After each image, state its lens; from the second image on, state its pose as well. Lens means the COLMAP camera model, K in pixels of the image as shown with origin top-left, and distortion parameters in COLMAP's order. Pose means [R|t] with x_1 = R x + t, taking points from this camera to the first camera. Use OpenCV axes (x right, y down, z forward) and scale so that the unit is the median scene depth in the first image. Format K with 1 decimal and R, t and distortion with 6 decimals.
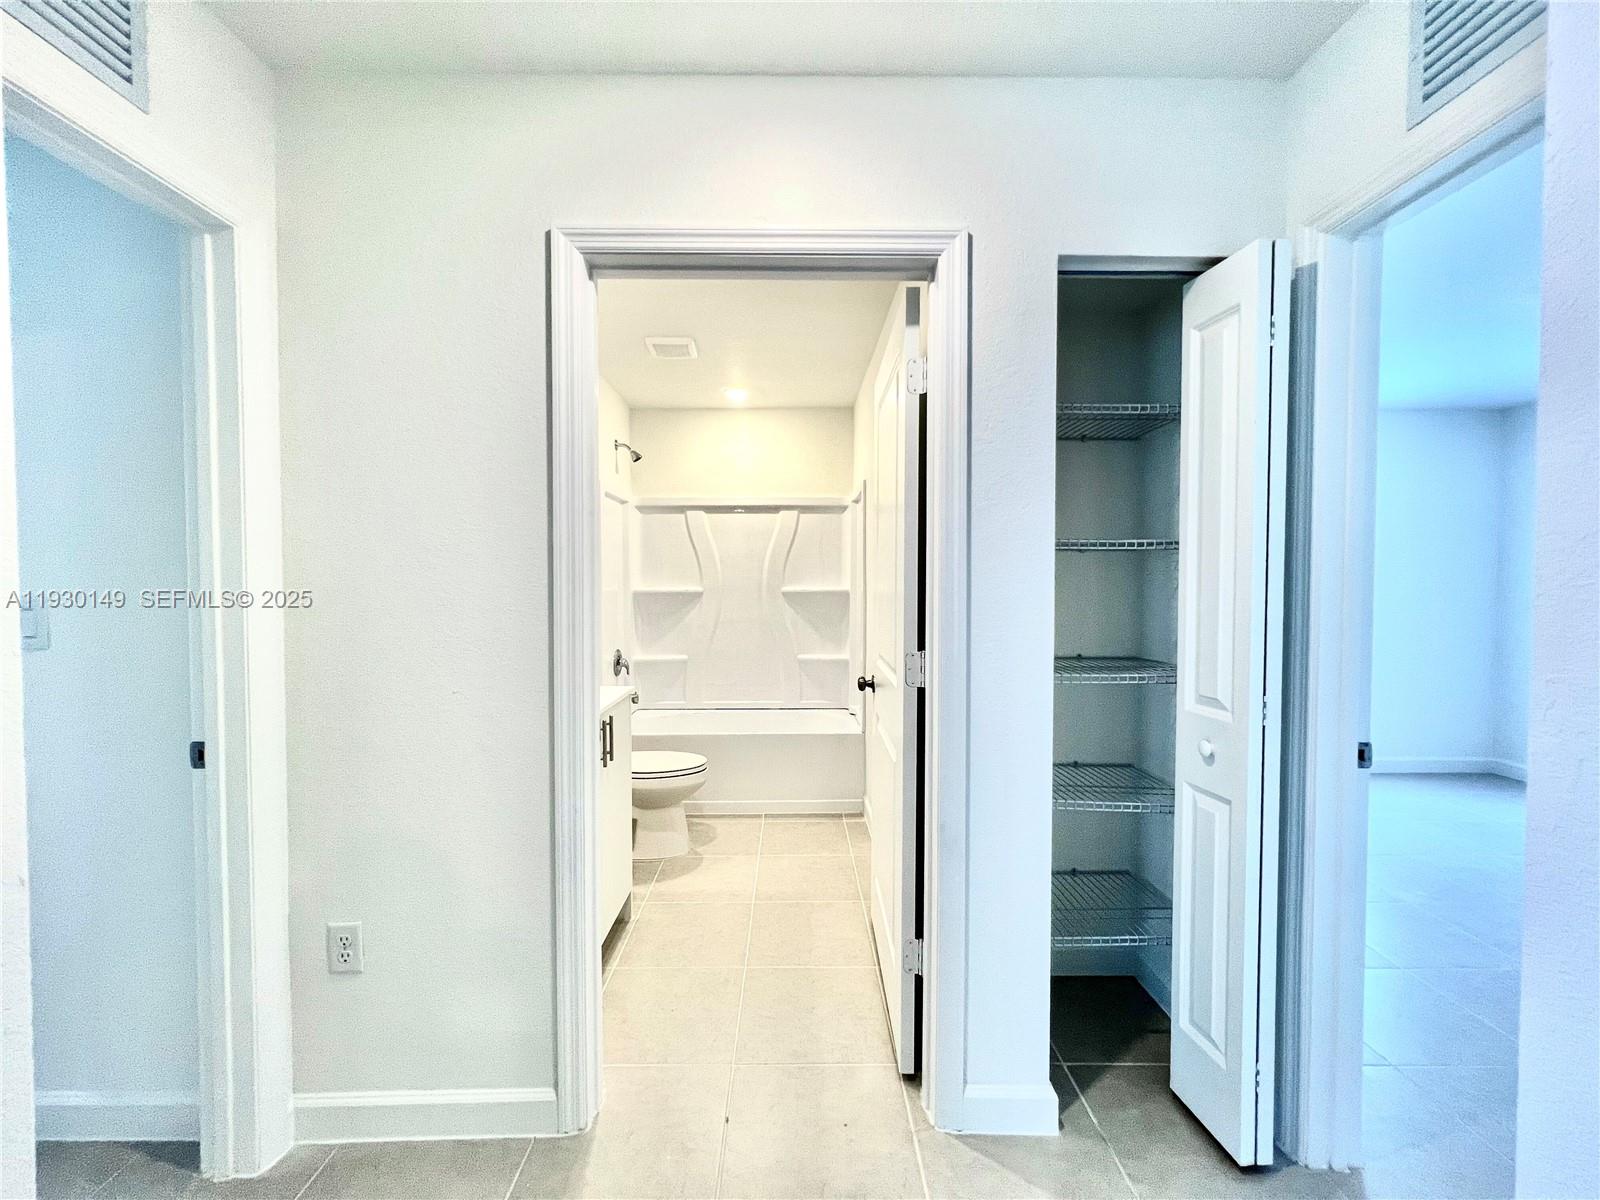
lens RADIAL K [[647.9, 0, 799.9], [0, 647.9, 598.8], [0, 0, 1]] dist [0.005824, 0.000535]
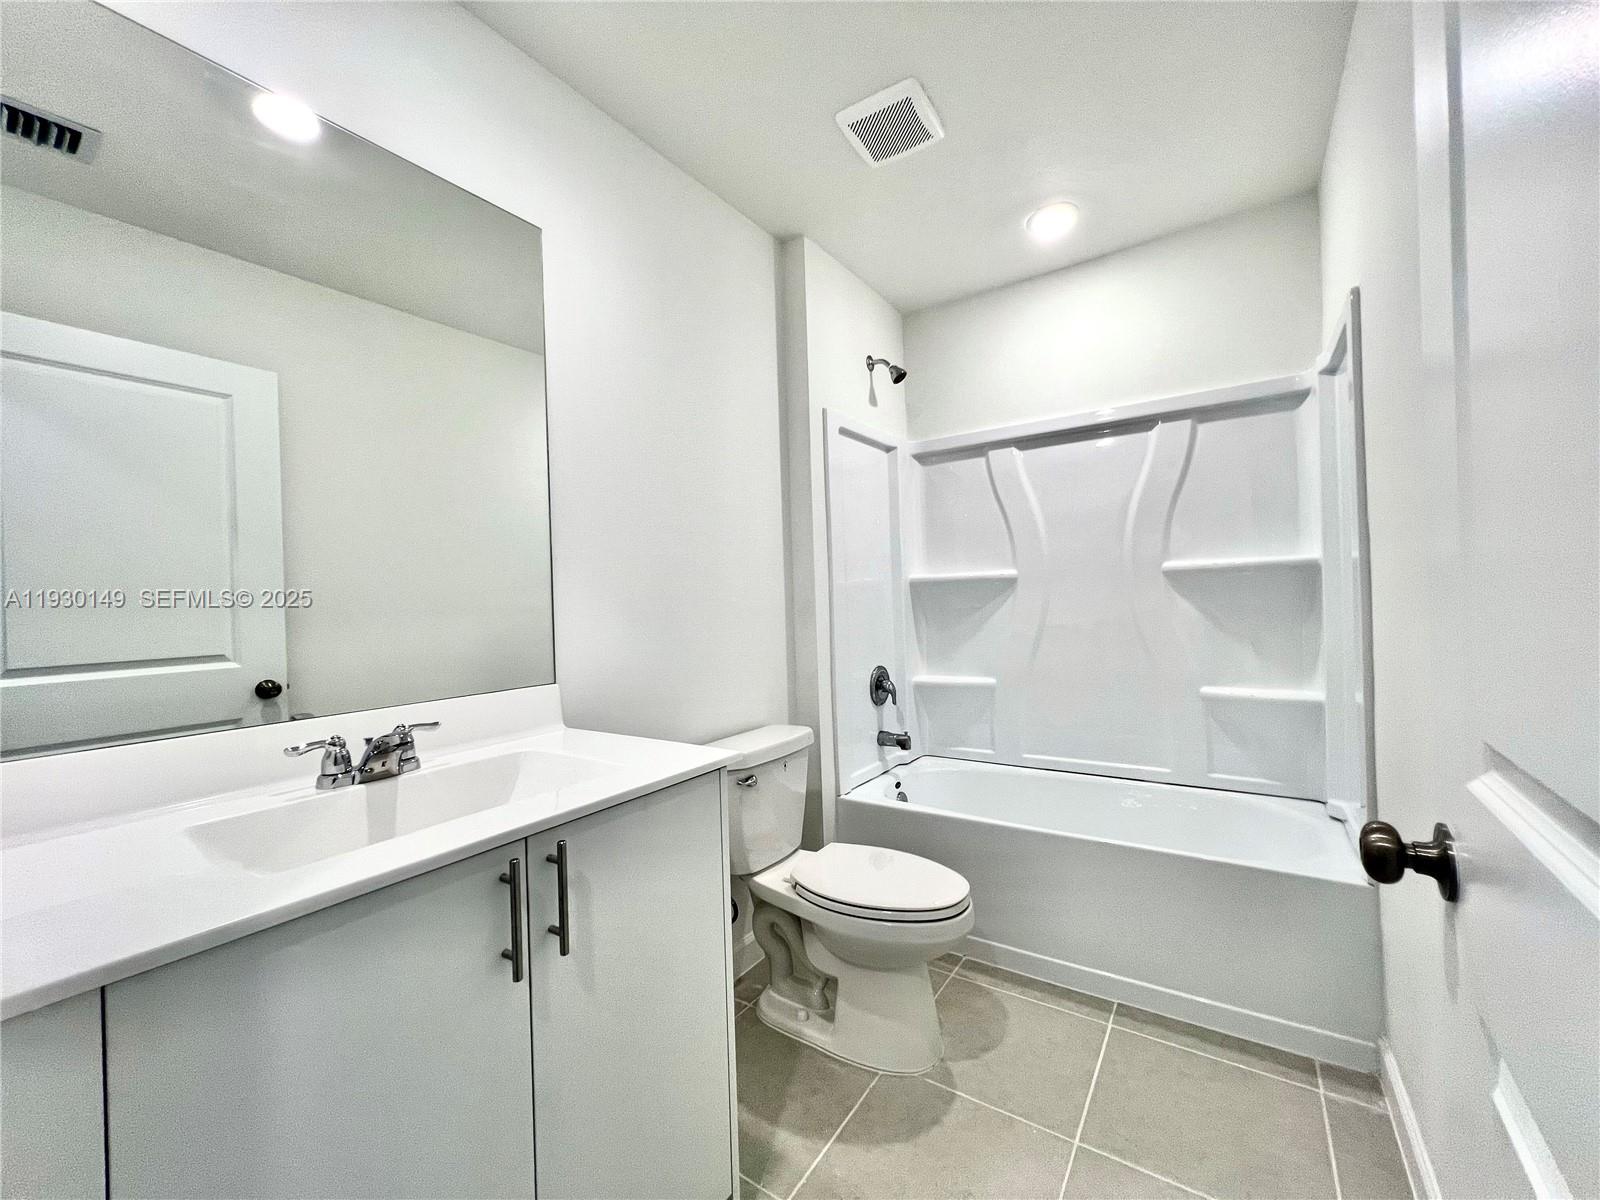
lens RADIAL K [[647.9, 0, 801.1], [0, 647.9, 599.1], [0, 0, 1]] dist [0.005824, 0.000535]
pose [[0.822772, -0.025973, -0.567778, 0.032988], [0.015123, 0.999602, -0.023812, 0.022410], [0.568171, 0.011005, 0.822837, 0.382459]]
